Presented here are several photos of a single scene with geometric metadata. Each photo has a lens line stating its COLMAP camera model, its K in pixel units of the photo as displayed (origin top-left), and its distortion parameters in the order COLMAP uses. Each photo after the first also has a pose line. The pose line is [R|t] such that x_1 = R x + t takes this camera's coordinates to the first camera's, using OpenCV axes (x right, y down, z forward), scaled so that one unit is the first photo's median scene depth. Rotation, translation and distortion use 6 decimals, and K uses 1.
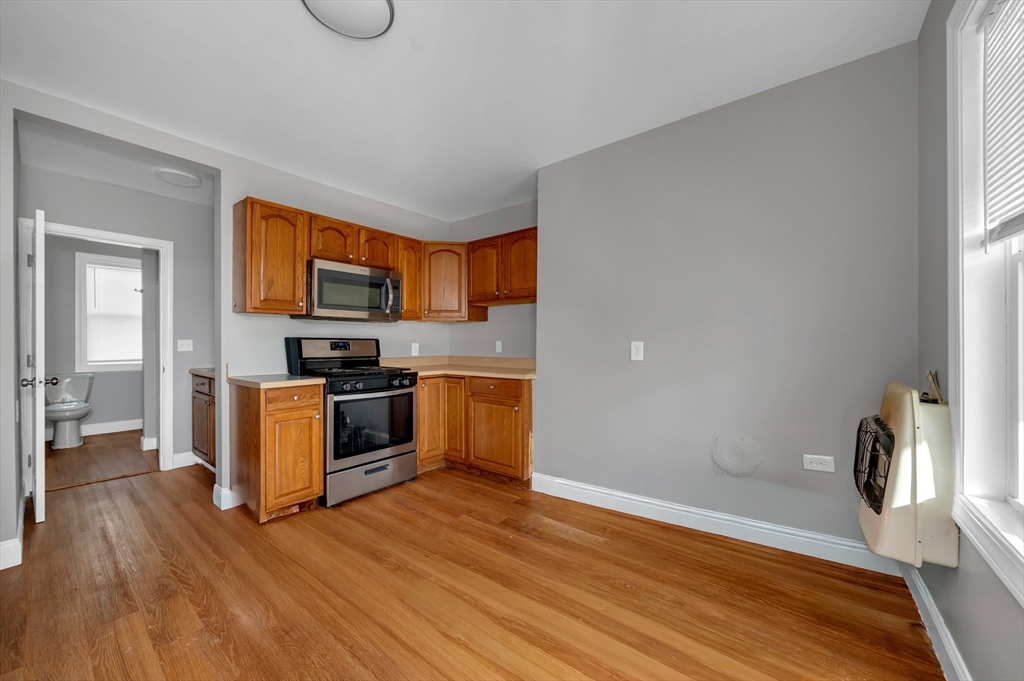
lens RADIAL K [[368.8, 0, 514.0], [0, 368.8, 340.6], [0, 0, 1]] dist [-0.001343, -0.000103]
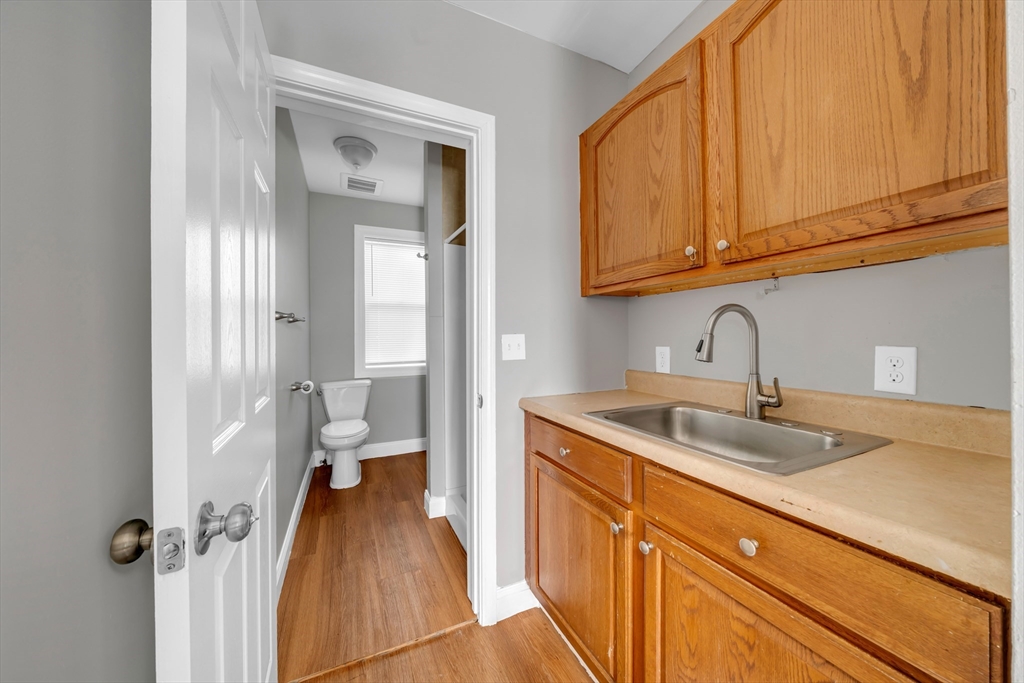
lens RADIAL K [[368.8, 0, 513.1], [0, 368.8, 338.7], [0, 0, 1]] dist [-0.001343, -0.000103]
pose [[0.884546, -0.001065, -0.466452, -0.599154], [0.002949, 0.999990, 0.003308, 0.001178], [0.466444, -0.004302, 0.884540, 0.526363]]
